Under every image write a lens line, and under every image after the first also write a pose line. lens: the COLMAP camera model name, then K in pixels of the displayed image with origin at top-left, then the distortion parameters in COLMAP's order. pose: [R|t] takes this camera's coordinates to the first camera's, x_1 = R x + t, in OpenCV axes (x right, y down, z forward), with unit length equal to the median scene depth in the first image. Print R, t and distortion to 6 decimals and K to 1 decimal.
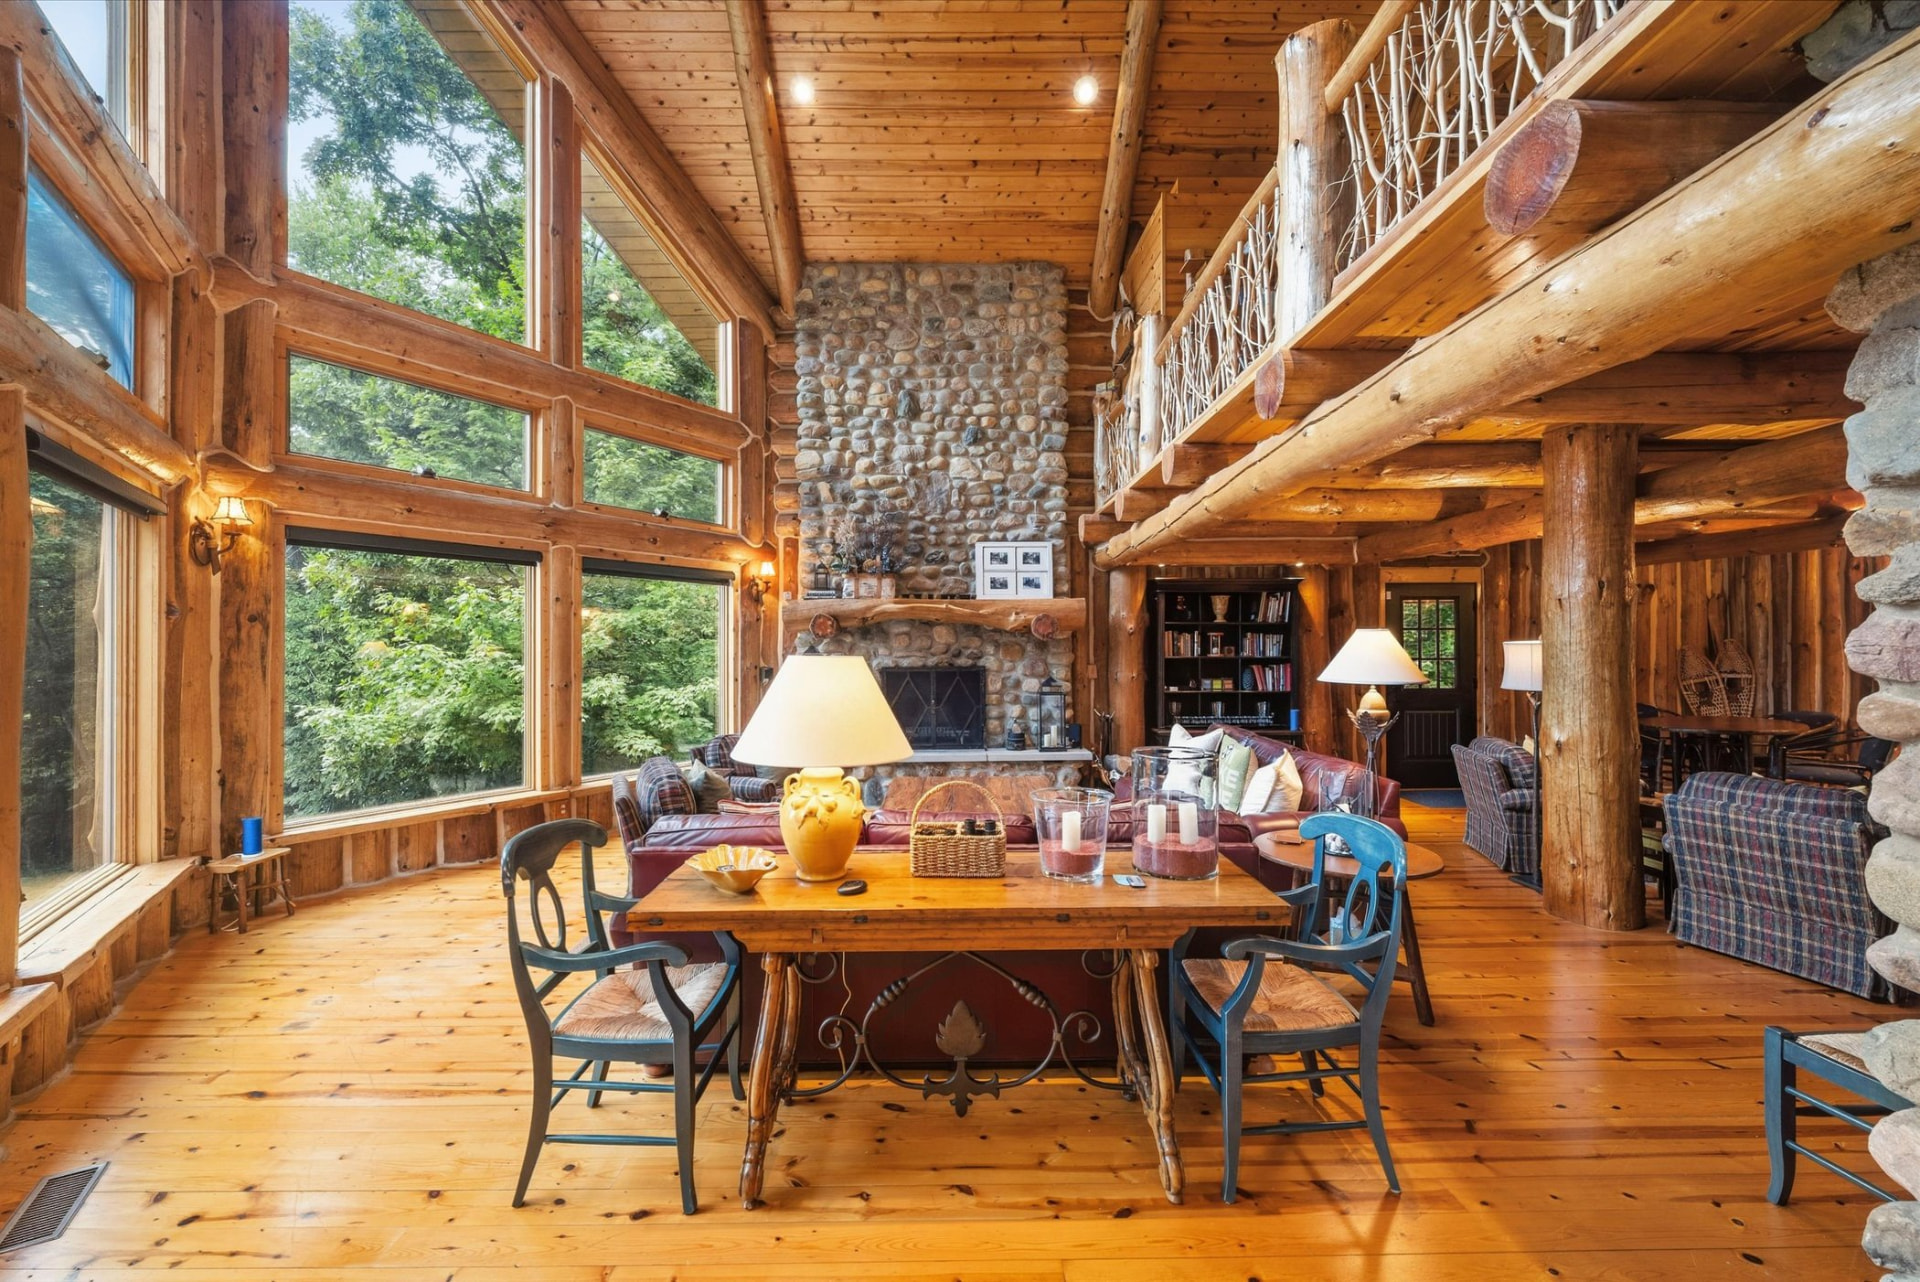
lens RADIAL K [[766.8, 0, 959.7], [0, 766.8, 646.2], [0, 0, 1]] dist [-0.000395, -0.000025]
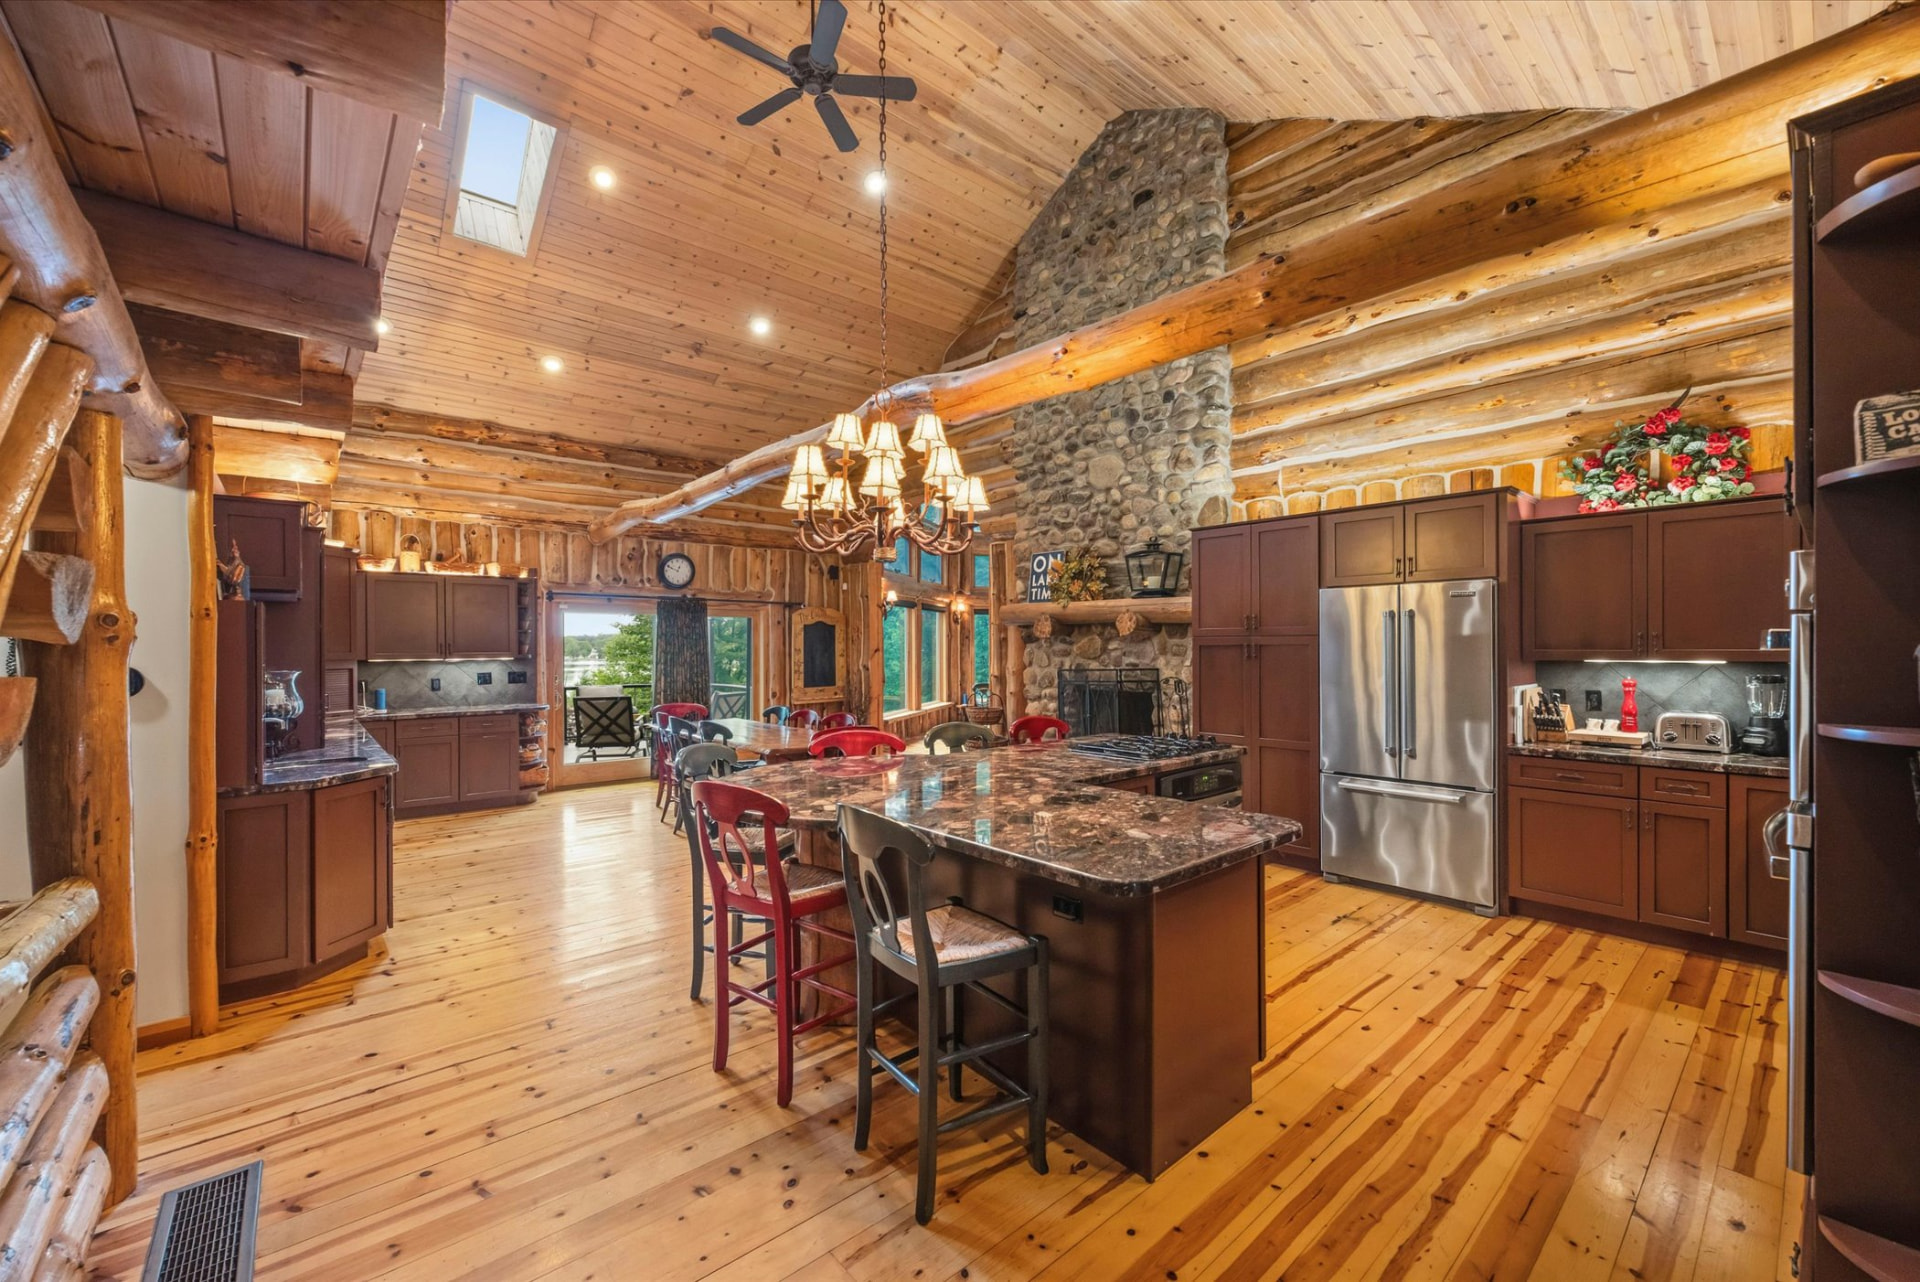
lens RADIAL K [[766.8, 0, 960.4], [0, 766.8, 644.2], [0, 0, 1]] dist [-0.000395, -0.000025]
pose [[0.645506, 0.001567, -0.763754, 1.732537], [0.003958, 0.999978, 0.005397, -0.026060], [0.763745, -0.006507, 0.645485, -1.272683]]
